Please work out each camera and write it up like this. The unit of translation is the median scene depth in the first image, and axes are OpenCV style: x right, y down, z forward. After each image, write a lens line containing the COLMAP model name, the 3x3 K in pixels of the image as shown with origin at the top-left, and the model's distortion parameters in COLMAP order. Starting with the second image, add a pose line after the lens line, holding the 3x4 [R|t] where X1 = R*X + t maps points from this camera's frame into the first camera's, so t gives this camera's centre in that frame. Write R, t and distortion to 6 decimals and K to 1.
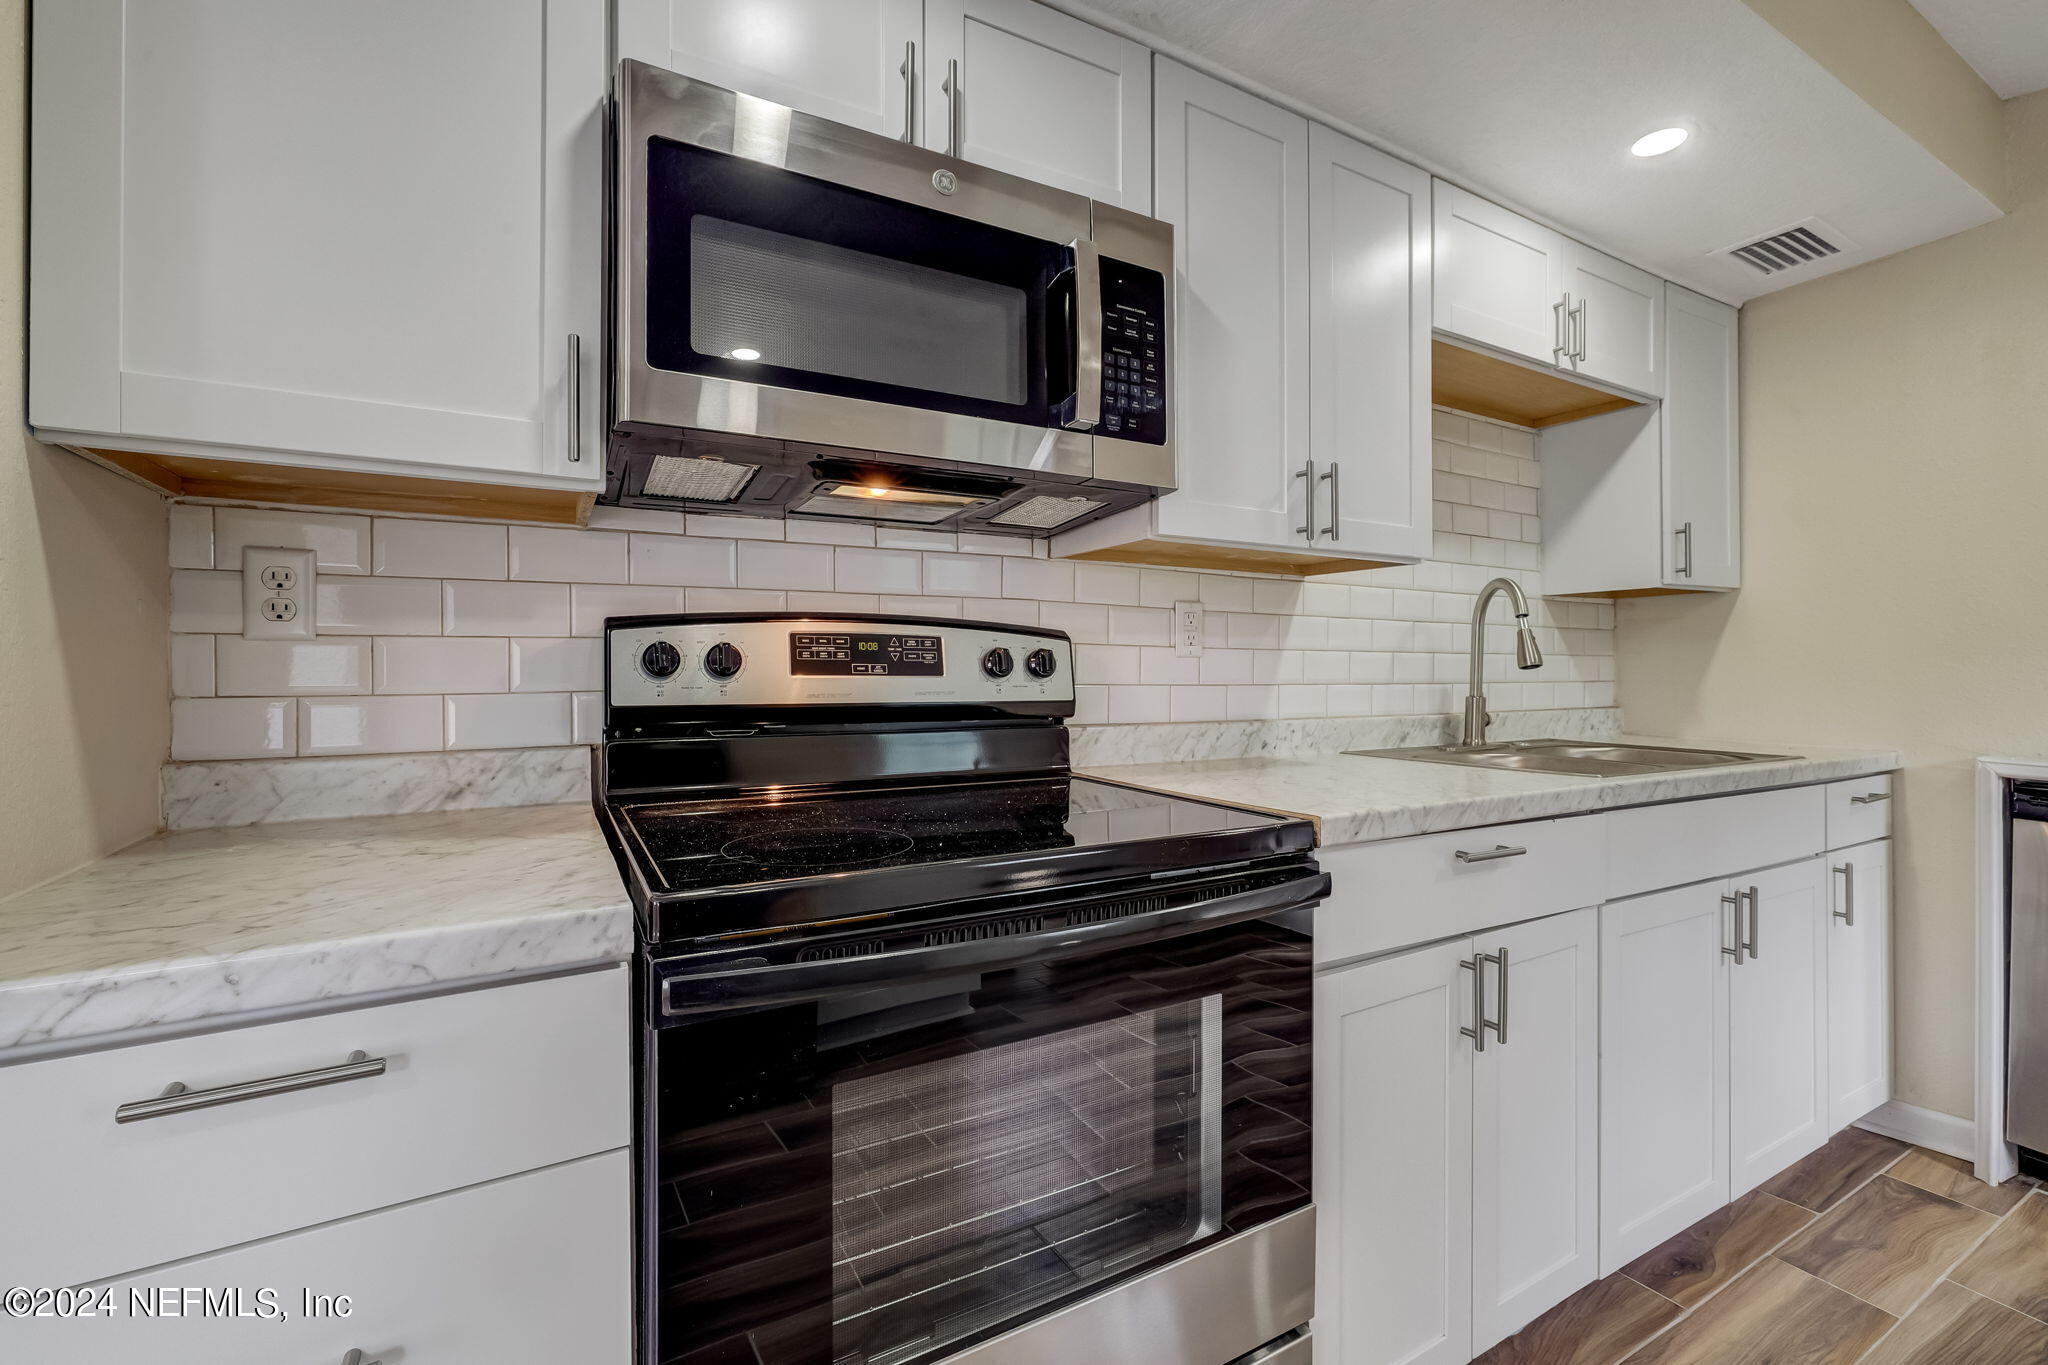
lens RADIAL K [[868.8, 0, 1028.0], [0, 868.8, 665.2], [0, 0, 1]] dist [-0.014054, 0.004829]
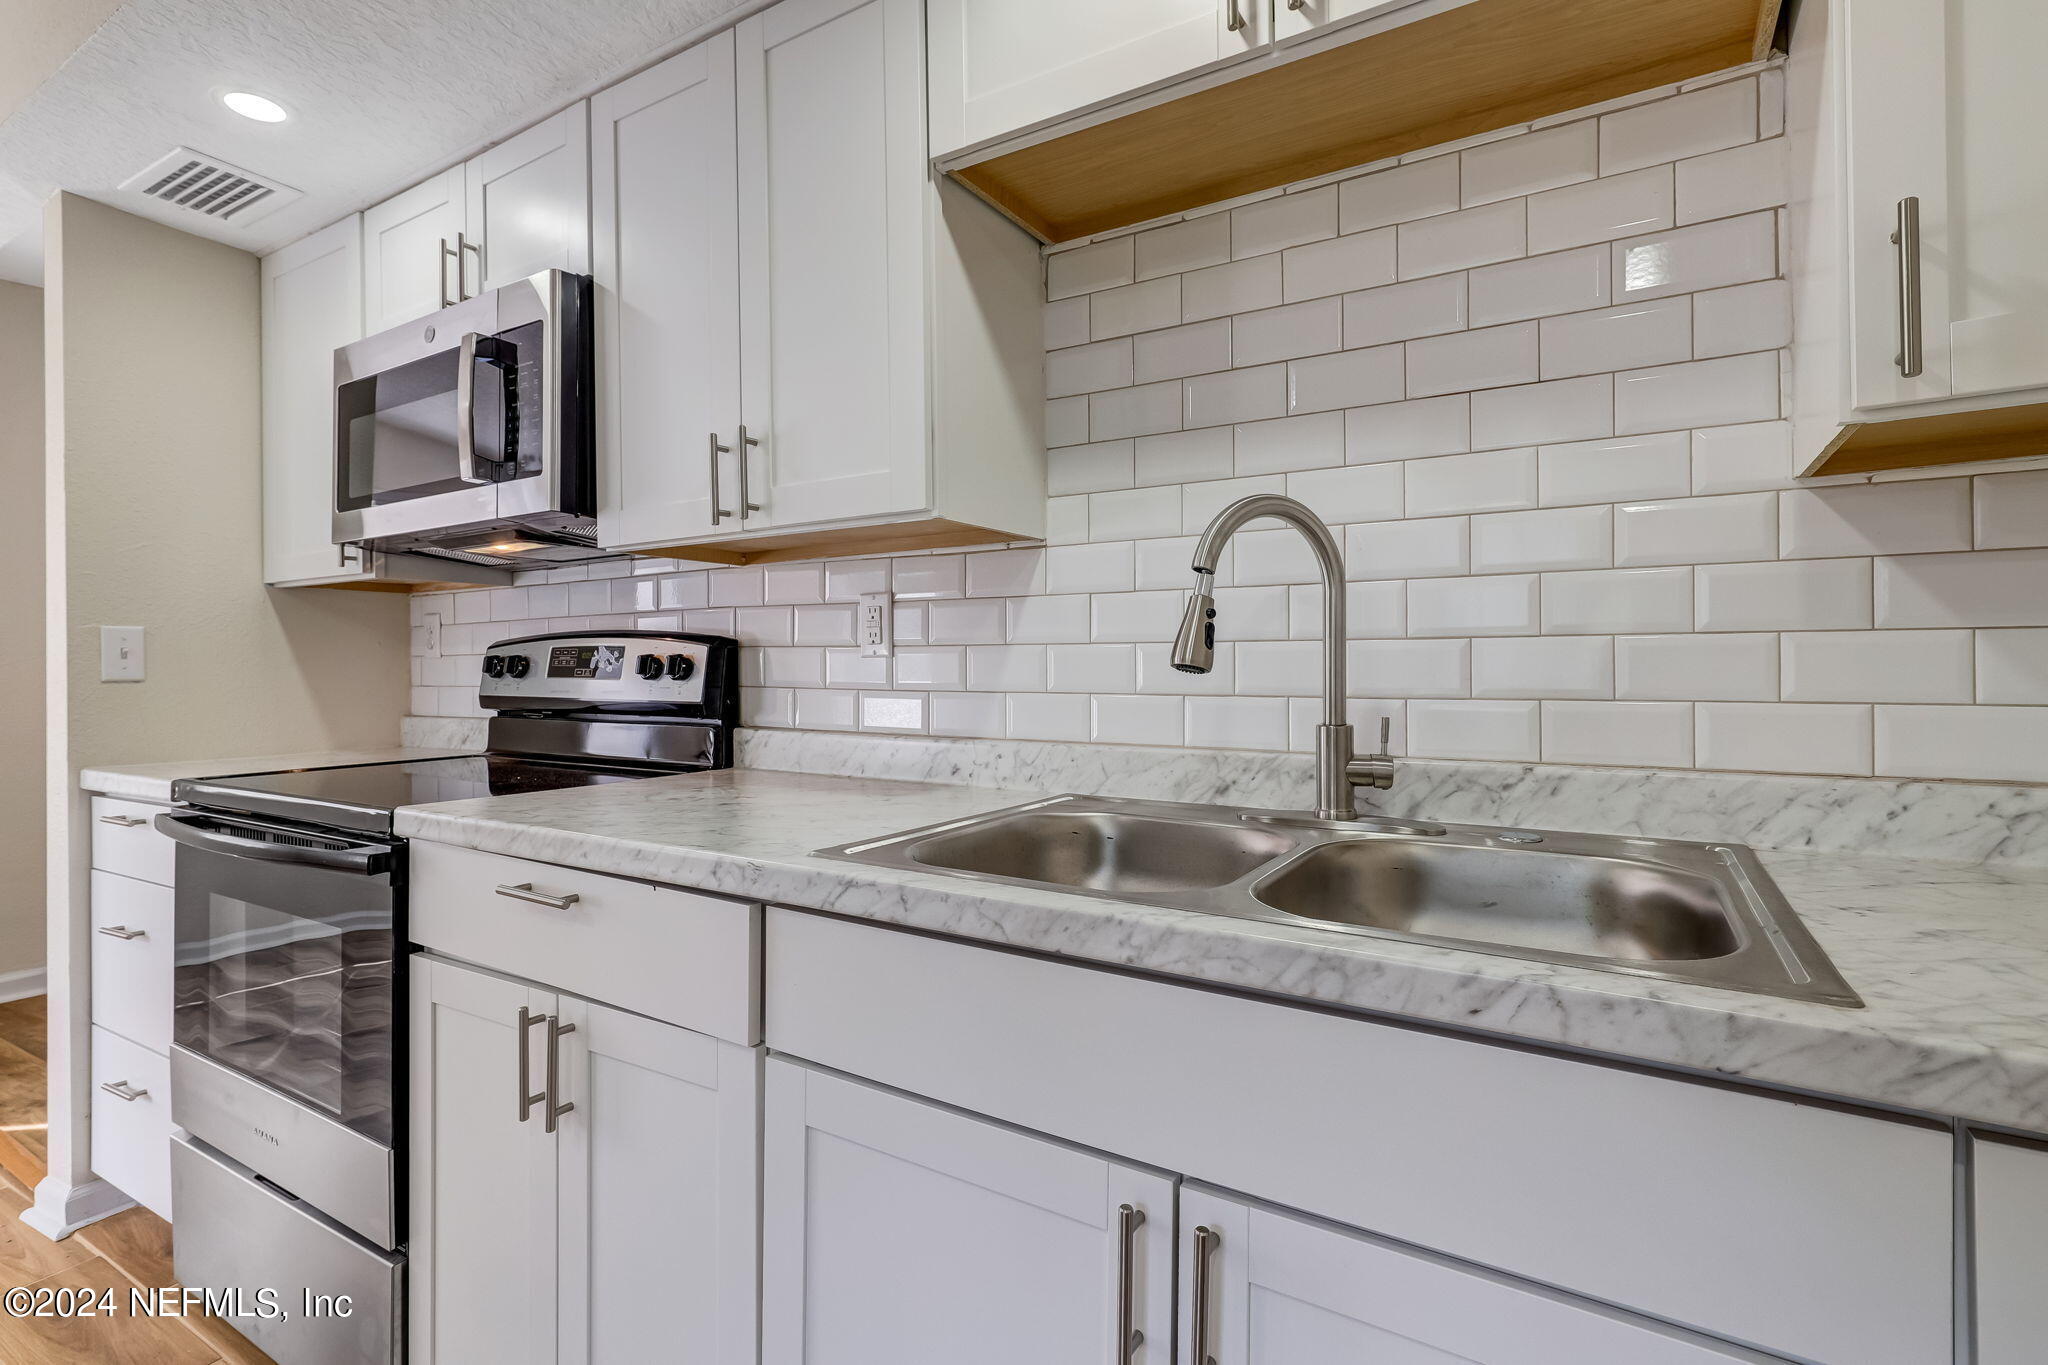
lens RADIAL K [[970.1, 0, 1017.4], [0, 970.1, 663.6], [0, 0, 1]] dist [-0.000018, 0.001032]
pose [[0.489953, -0.004307, -0.871738, 1.122236], [0.011849, 0.999928, 0.001719, -0.003321], [0.871668, -0.011171, 0.489969, 0.671872]]
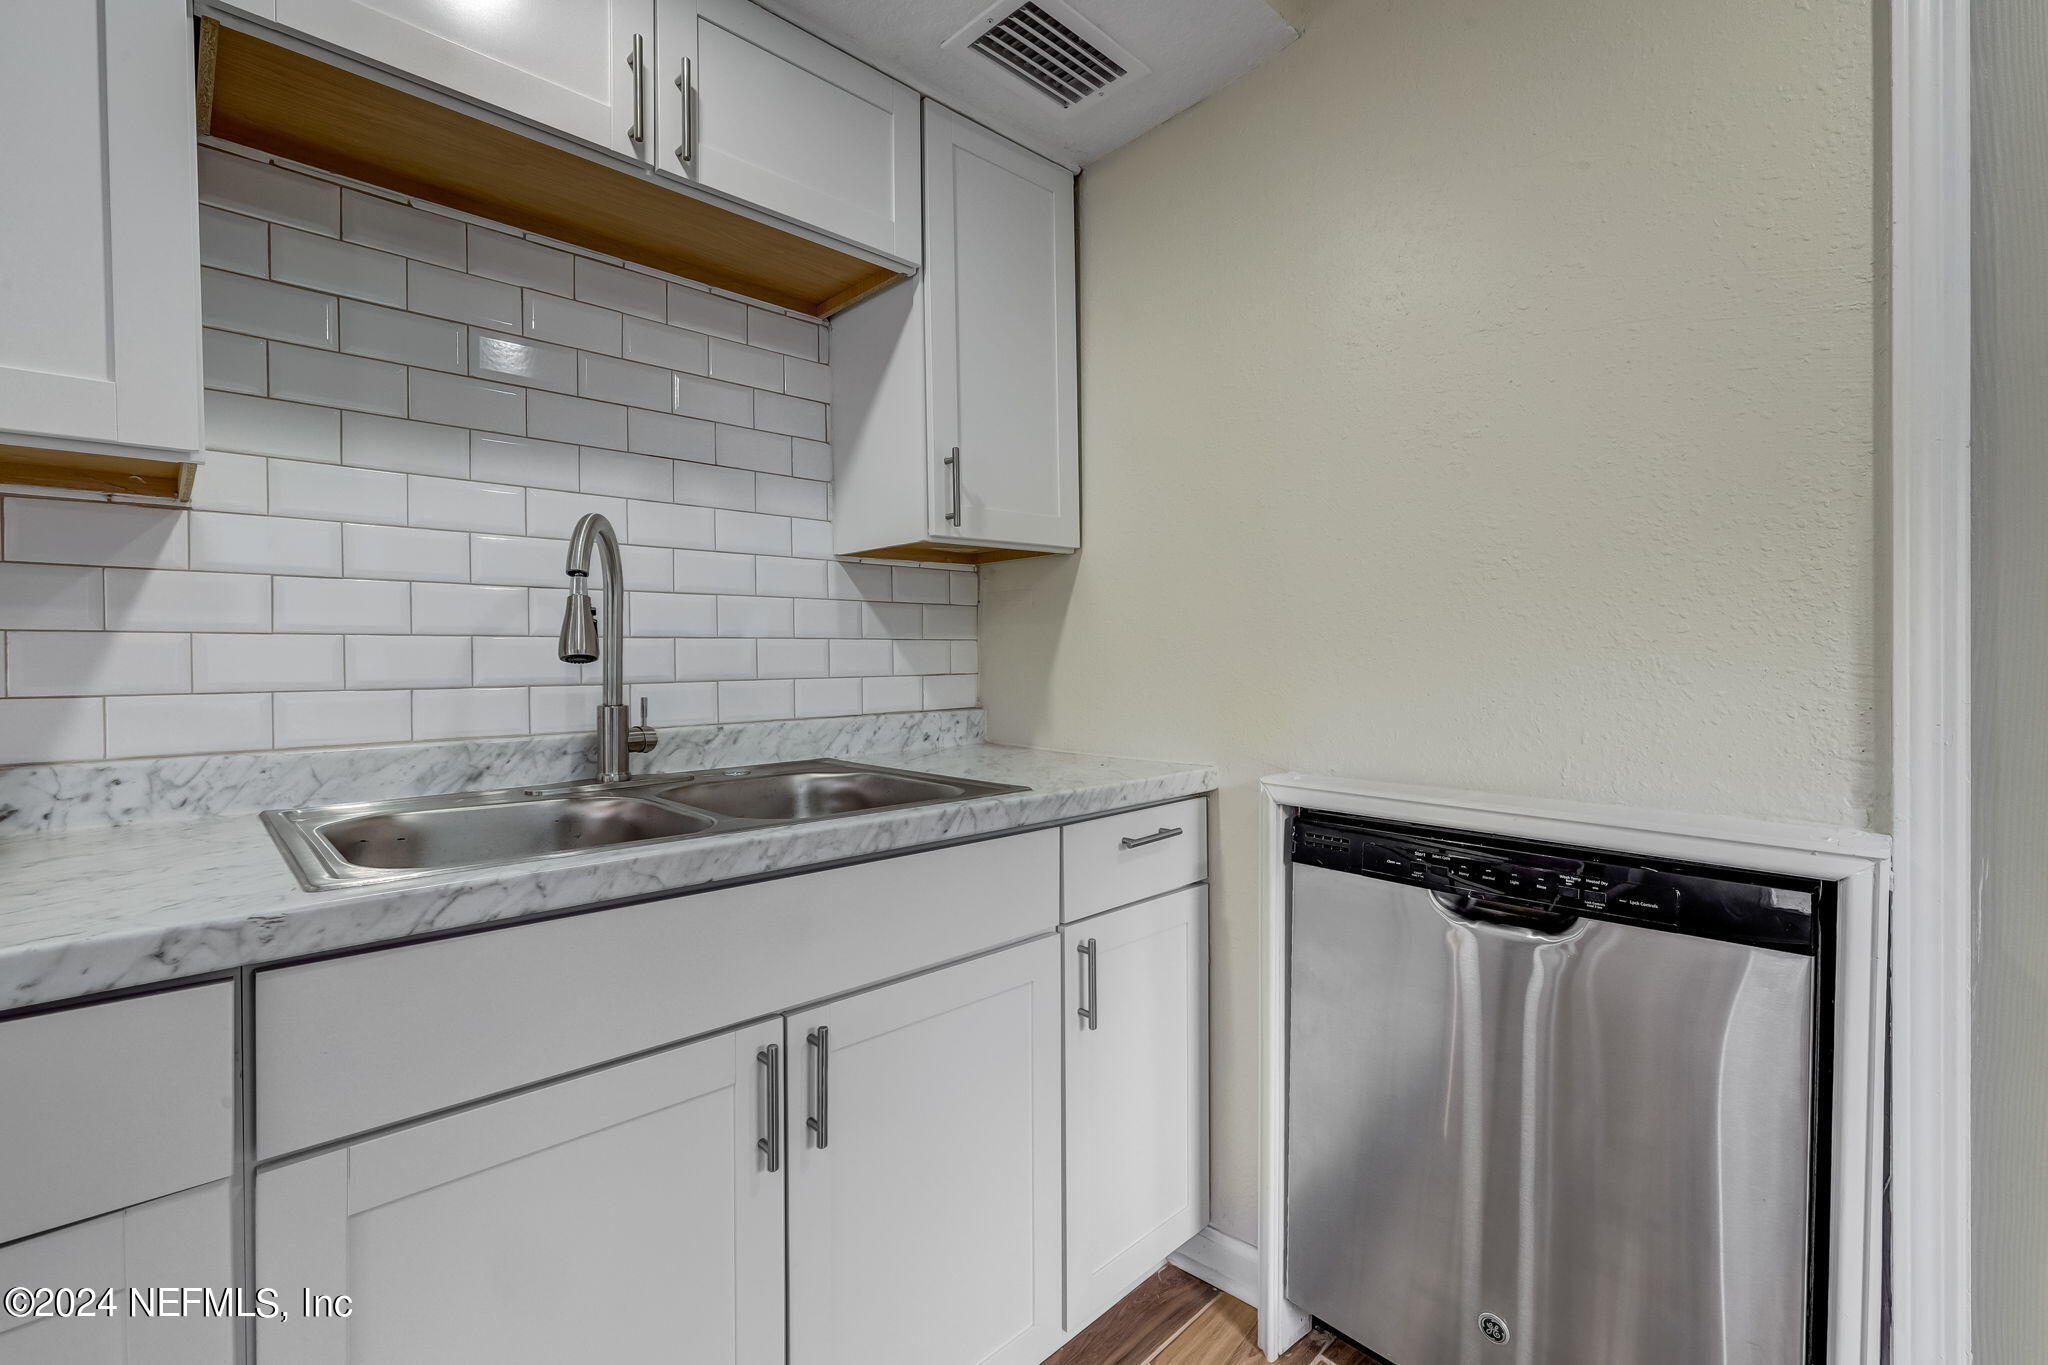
lens RADIAL K [[868.8, 0, 1028.0], [0, 868.8, 665.2], [0, 0, 1]] dist [-0.014054, 0.004829]
pose [[0.966666, -0.011950, 0.255762, 0.786478], [0.008234, 0.999844, 0.015597, -0.000105], [-0.255909, -0.012971, 0.966614, 0.372935]]
